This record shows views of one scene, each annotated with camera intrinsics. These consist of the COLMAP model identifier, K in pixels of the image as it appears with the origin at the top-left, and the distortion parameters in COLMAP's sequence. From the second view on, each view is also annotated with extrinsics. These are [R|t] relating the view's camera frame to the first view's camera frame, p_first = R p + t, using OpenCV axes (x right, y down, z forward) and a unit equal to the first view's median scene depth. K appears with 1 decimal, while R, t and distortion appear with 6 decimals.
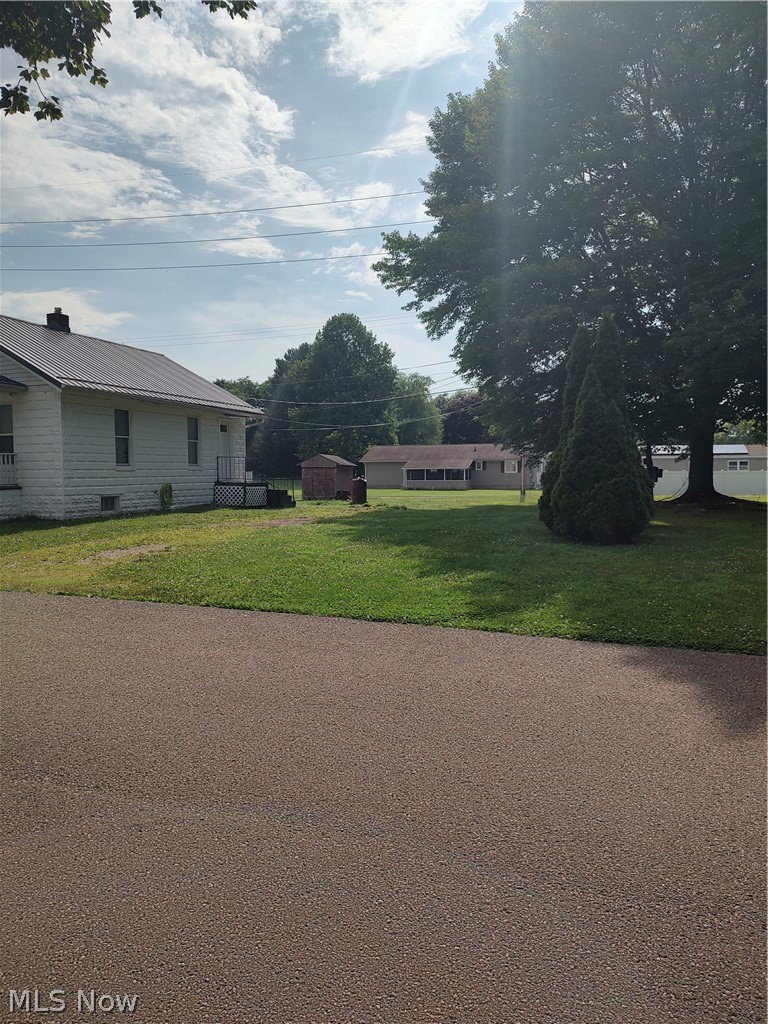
lens RADIAL K [[775.5, 0, 368.0], [0, 775.5, 509.0], [0, 0, 1]] dist [0.042875, -0.027994]
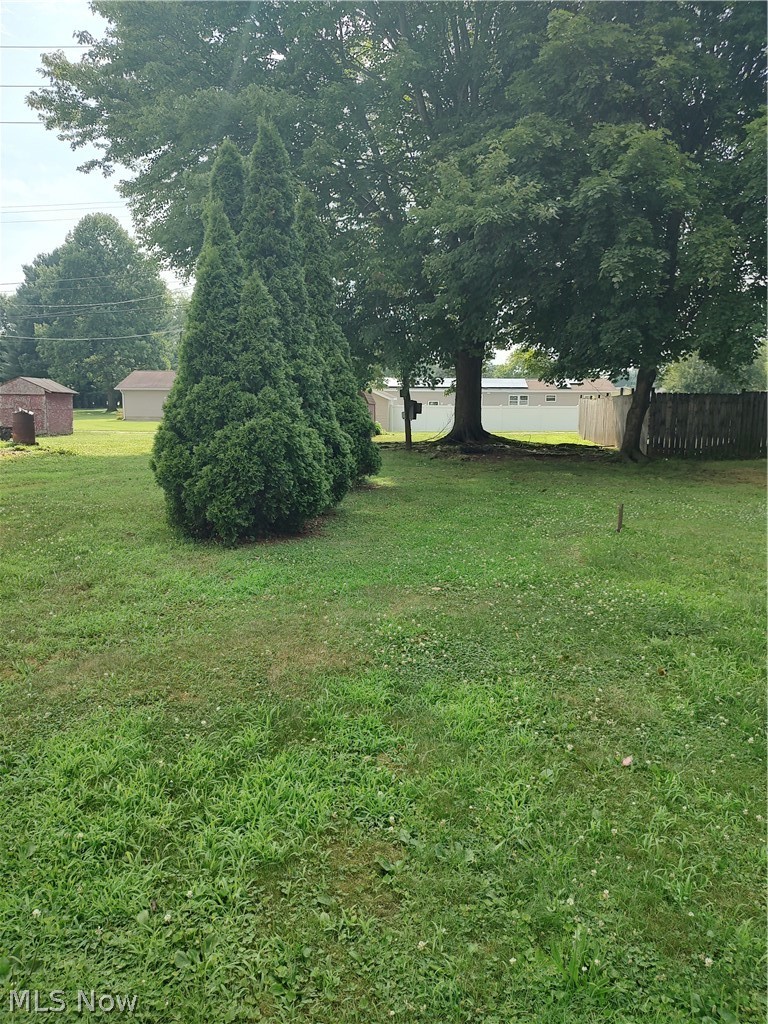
lens RADIAL K [[775.5, 0, 384.2], [0, 775.5, 514.9], [0, 0, 1]] dist [0.042875, -0.027994]
pose [[0.965047, -0.026134, 0.260770, 0.117054], [0.001232, 0.995457, 0.095205, -0.011297], [-0.262073, -0.091556, 0.960695, 0.206232]]
